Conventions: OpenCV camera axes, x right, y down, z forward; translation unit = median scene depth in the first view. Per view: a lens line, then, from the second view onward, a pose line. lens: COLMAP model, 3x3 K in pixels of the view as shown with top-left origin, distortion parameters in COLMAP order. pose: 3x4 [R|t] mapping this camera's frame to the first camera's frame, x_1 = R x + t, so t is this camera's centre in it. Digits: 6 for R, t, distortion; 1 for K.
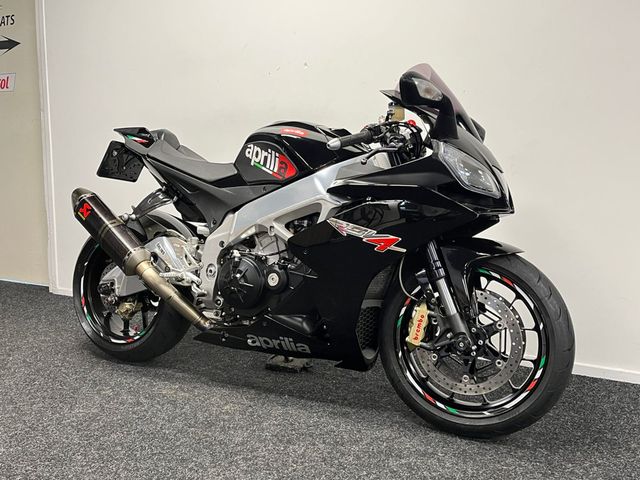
lens RADIAL K [[591.0, 0, 322.2], [0, 591.0, 250.5], [0, 0, 1]] dist [0.086856, 0.007377]
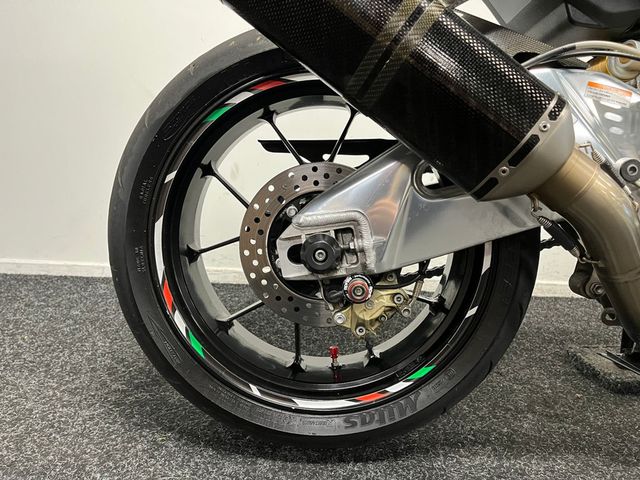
lens RADIAL K [[488.4, 0, 320.0], [0, 488.4, 240.0], [0, 0, 1]] dist [0.036324, -0.007394]
pose [[0.888906, -0.079387, 0.451157, -0.596210], [0.035010, 0.993762, 0.105886, 0.041137], [-0.456749, -0.078328, 0.886141, 0.998154]]
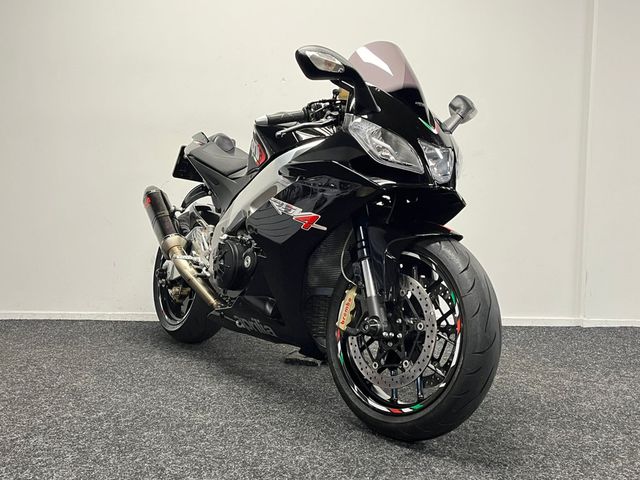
lens RADIAL K [[623.3, 0, 320.0], [0, 623.3, 240.0], [0, 0, 1]] dist [0.193533, 0.000831]
pose [[0.893829, 0.023386, -0.447798, 0.557965], [-0.064753, 0.994903, -0.077292, 0.093684], [0.443708, 0.098082, 0.890788, 0.070558]]
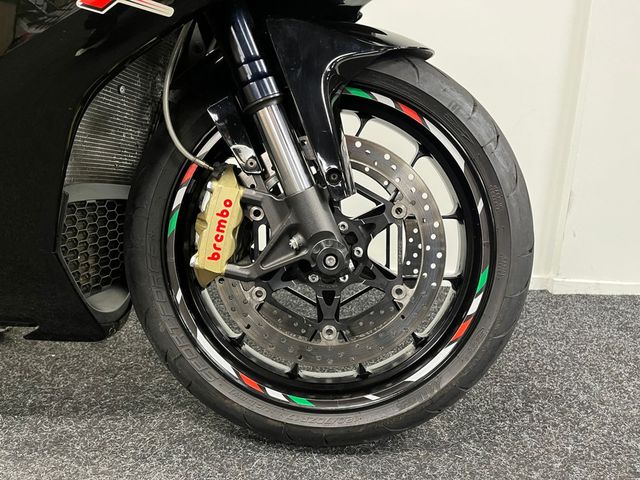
lens RADIAL K [[488.4, 0, 320.0], [0, 488.4, 240.0], [0, 0, 1]] dist [0.036324, -0.007394]
pose [[0.919478, -0.076543, 0.385618, 0.091808], [0.033564, 0.992566, 0.116989, 0.096257], [-0.391706, -0.094626, 0.915212, 0.640763]]
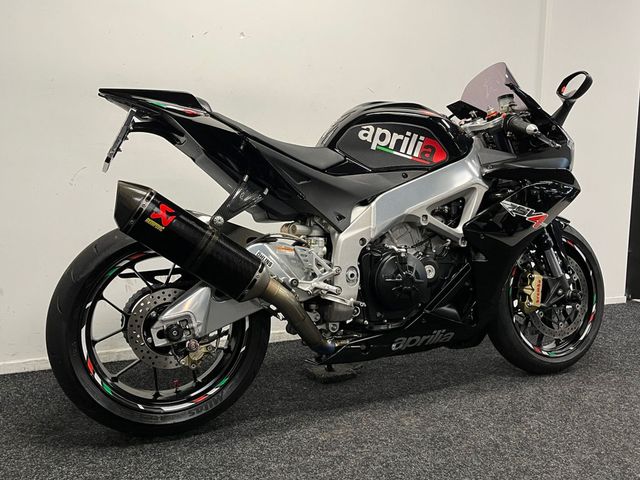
lens RADIAL K [[591.0, 0, 322.2], [0, 591.0, 250.5], [0, 0, 1]] dist [0.086856, 0.007377]
pose [[0.621218, -0.109996, 0.775879, -0.969466], [0.106988, 0.992734, 0.055079, -0.057201], [-0.776300, 0.048794, 0.628472, 0.571044]]
